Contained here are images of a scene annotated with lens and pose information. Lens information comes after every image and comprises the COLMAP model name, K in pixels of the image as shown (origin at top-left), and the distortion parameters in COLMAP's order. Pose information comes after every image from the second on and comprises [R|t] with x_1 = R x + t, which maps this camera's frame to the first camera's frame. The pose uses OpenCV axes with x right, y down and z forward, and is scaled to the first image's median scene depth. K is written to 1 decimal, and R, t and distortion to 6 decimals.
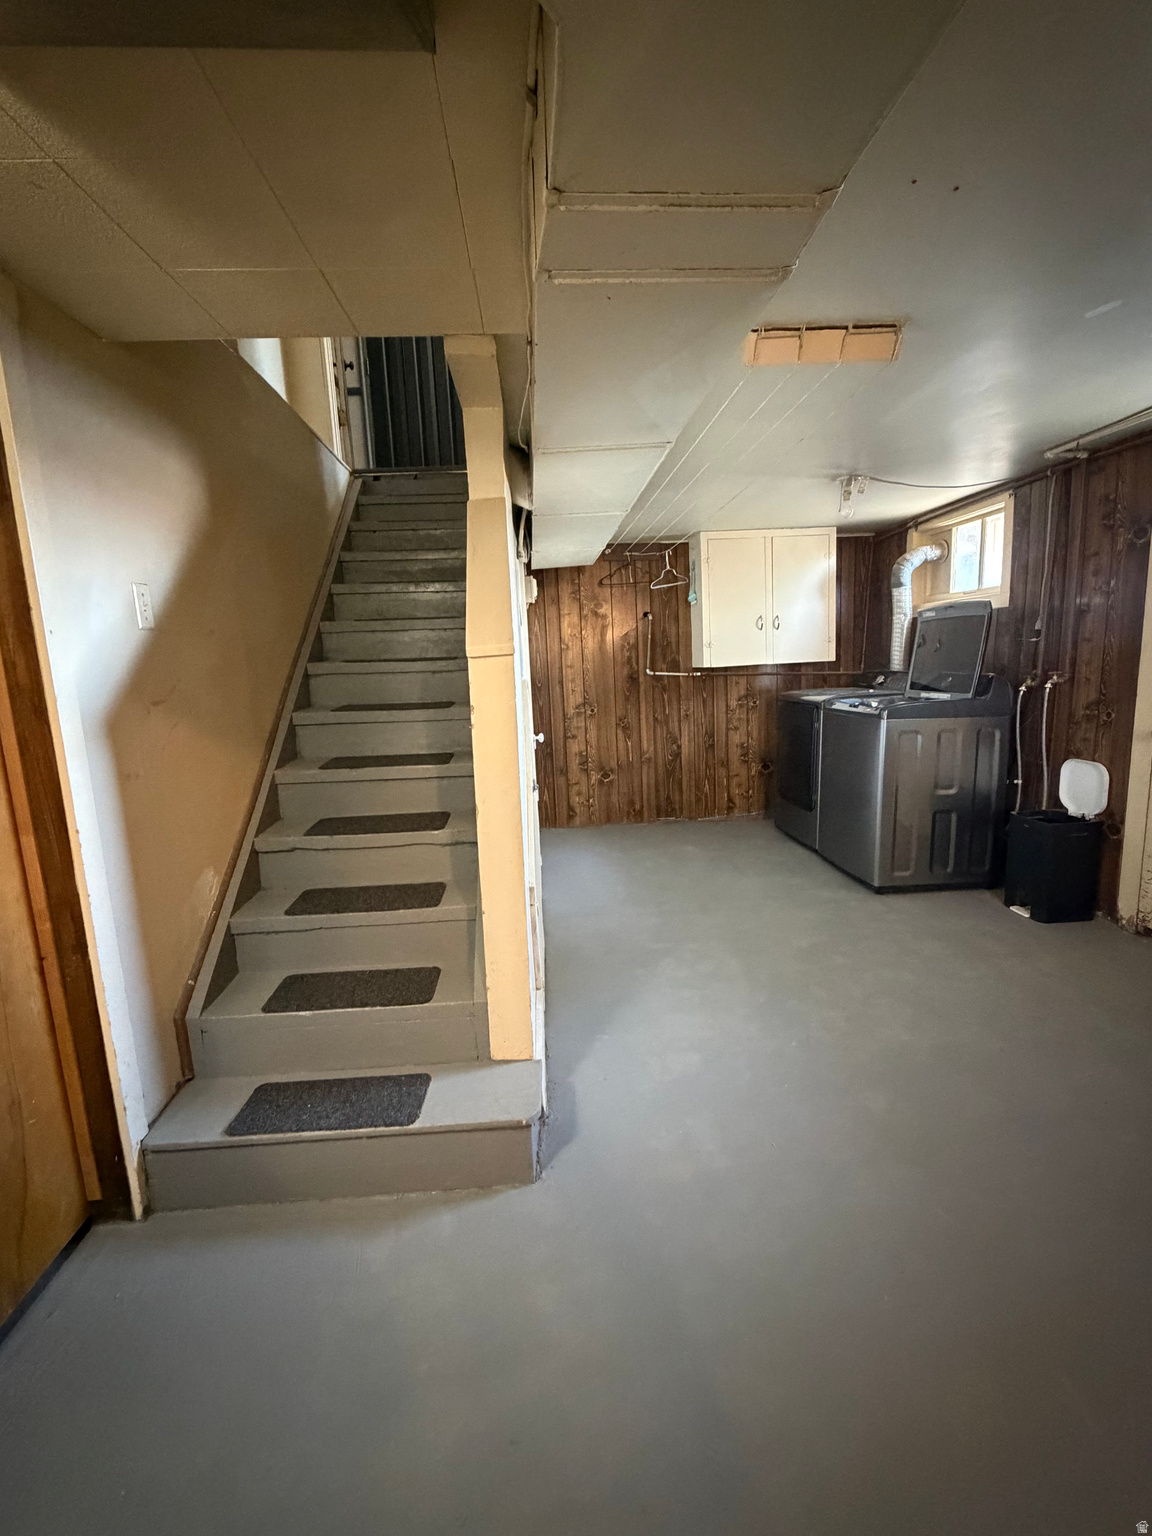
lens RADIAL K [[669.2, 0, 570.4], [0, 669.2, 765.0], [0, 0, 1]] dist [-0.006064, -0.000526]
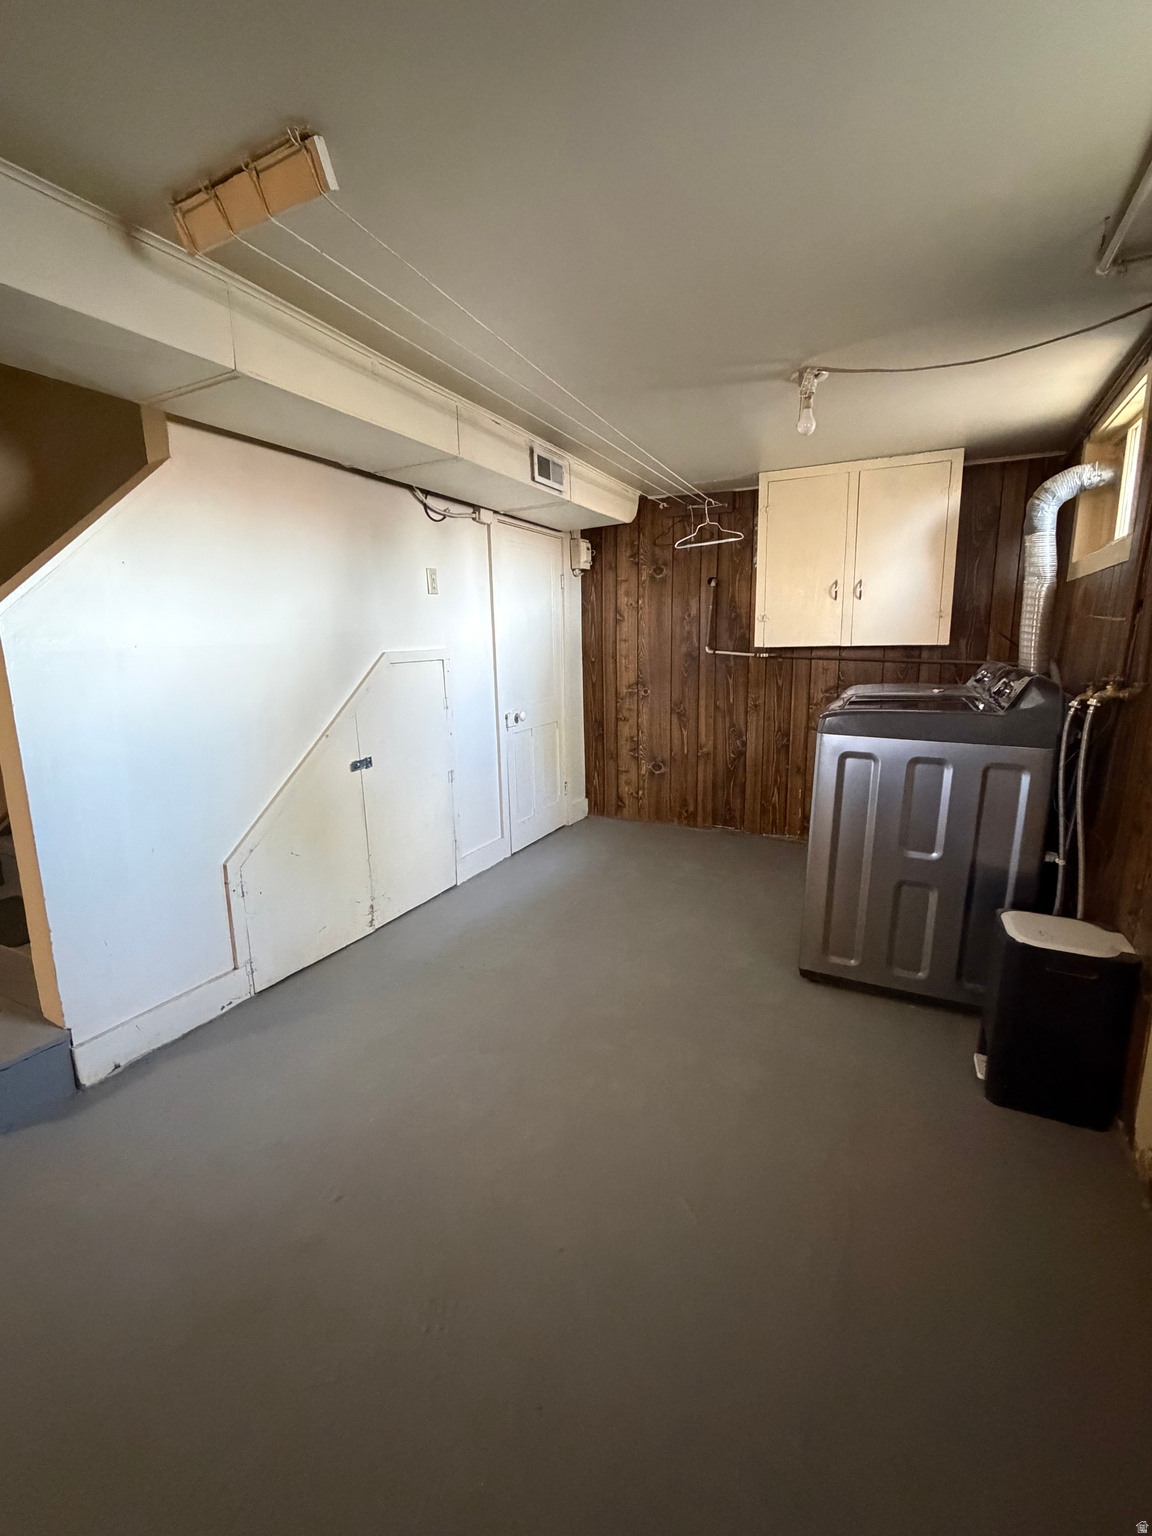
lens RADIAL K [[669.2, 0, 572.3], [0, 669.2, 764.2], [0, 0, 1]] dist [-0.006064, -0.000526]
pose [[0.860675, 0.125629, -0.493413, 0.393906], [-0.104454, 0.992036, 0.070383, -0.038232], [0.498325, -0.009038, 0.866943, 0.187896]]
